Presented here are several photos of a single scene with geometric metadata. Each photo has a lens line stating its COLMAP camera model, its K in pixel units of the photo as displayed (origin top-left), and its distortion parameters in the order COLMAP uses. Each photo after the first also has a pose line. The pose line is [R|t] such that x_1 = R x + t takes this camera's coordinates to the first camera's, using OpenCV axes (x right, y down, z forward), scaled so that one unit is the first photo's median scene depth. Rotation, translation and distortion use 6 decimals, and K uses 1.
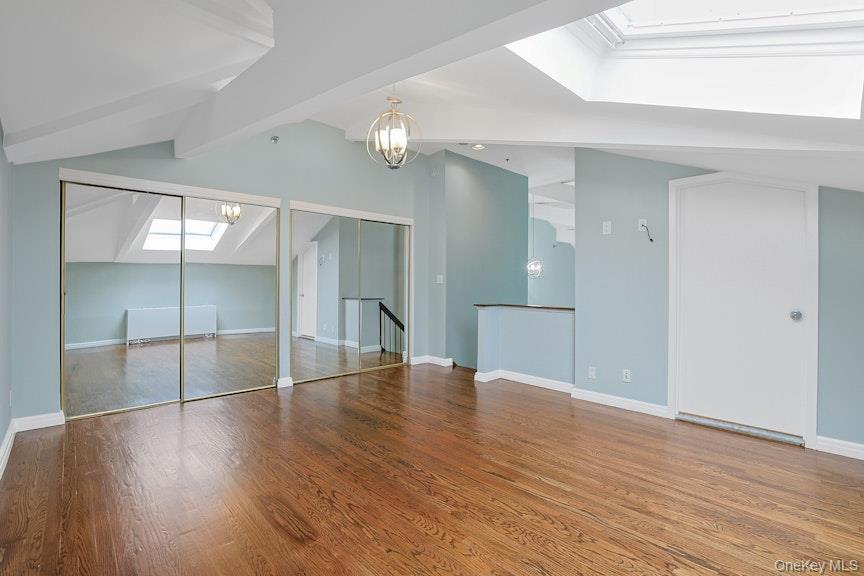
lens RADIAL K [[397.2, 0, 425.9], [0, 397.2, 279.9], [0, 0, 1]] dist [-0.046858, 0.013955]
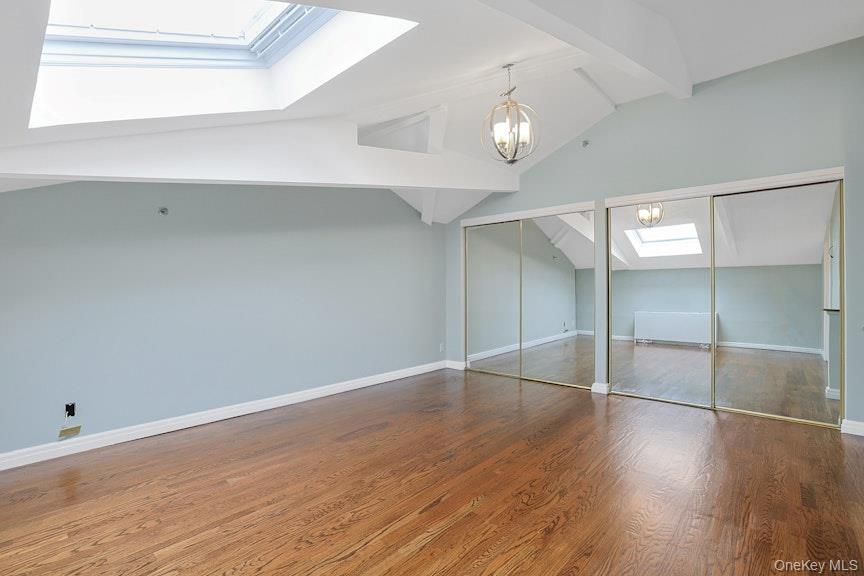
lens RADIAL K [[397.2, 0, 425.9], [0, 397.2, 279.9], [0, 0, 1]] dist [-0.046858, 0.013955]
pose [[0.110840, -0.016411, -0.993703, 0.860161], [-0.002655, 0.999855, -0.016809, 0.015001], [0.993835, 0.004501, 0.110780, 0.727289]]
